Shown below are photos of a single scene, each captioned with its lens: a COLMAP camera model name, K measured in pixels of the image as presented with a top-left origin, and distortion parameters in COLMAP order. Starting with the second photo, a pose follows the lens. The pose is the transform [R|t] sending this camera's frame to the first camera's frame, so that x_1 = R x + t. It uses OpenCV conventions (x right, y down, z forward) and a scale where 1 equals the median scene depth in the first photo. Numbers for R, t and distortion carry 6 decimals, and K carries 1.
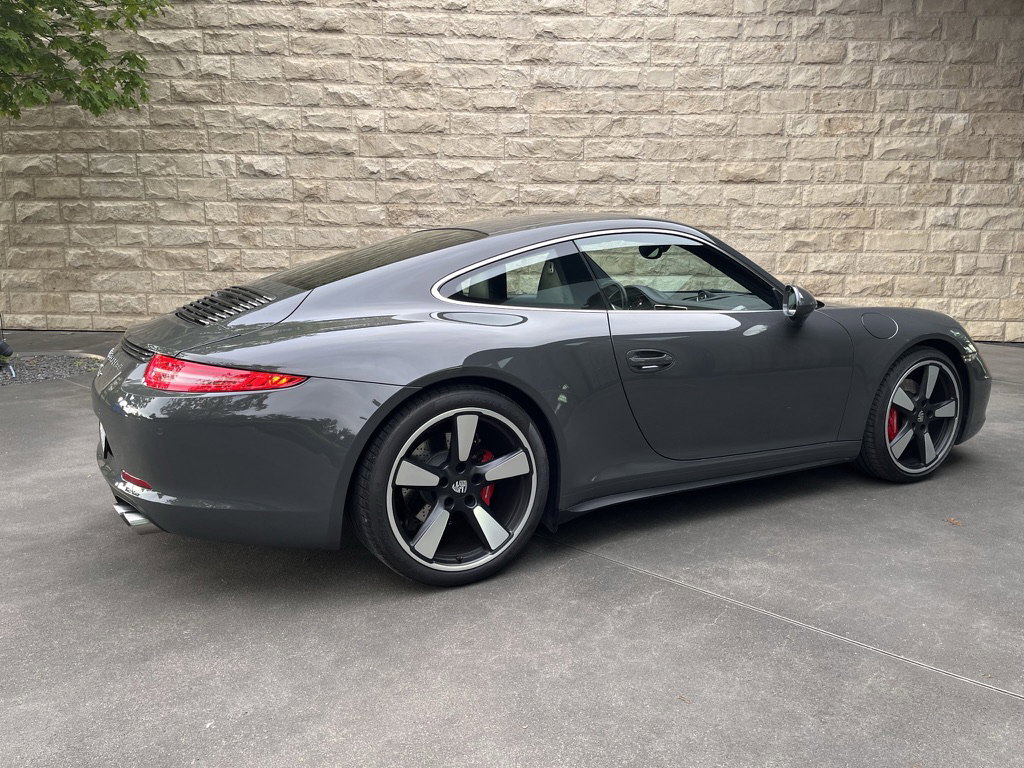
lens RADIAL K [[774.1, 0, 507.5], [0, 774.1, 386.6], [0, 0, 1]] dist [0.084931, -0.118035]
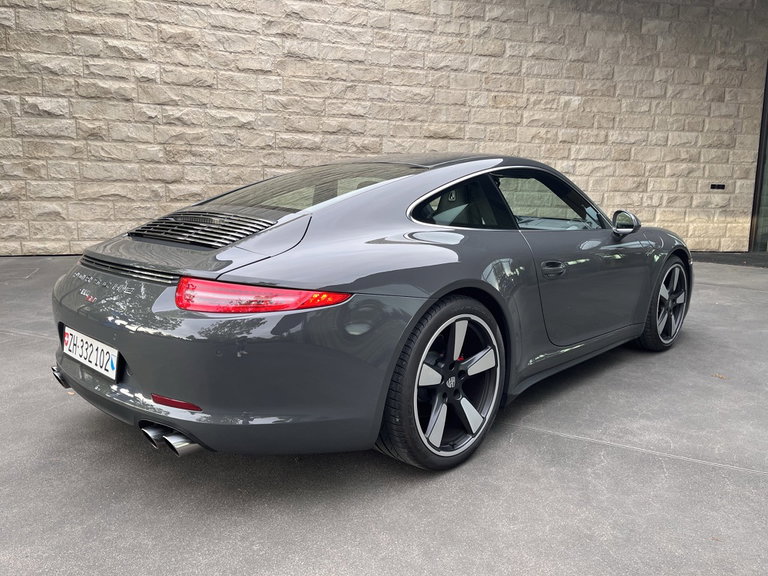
lens RADIAL K [[580.6, 0, 380.6], [0, 580.6, 289.9], [0, 0, 1]] dist [0.084931, -0.118035]
pose [[0.955494, -0.039028, 0.292419, -0.110294], [0.039086, 0.999220, 0.005648, -0.004840], [-0.292411, 0.006033, 0.956274, 0.051129]]
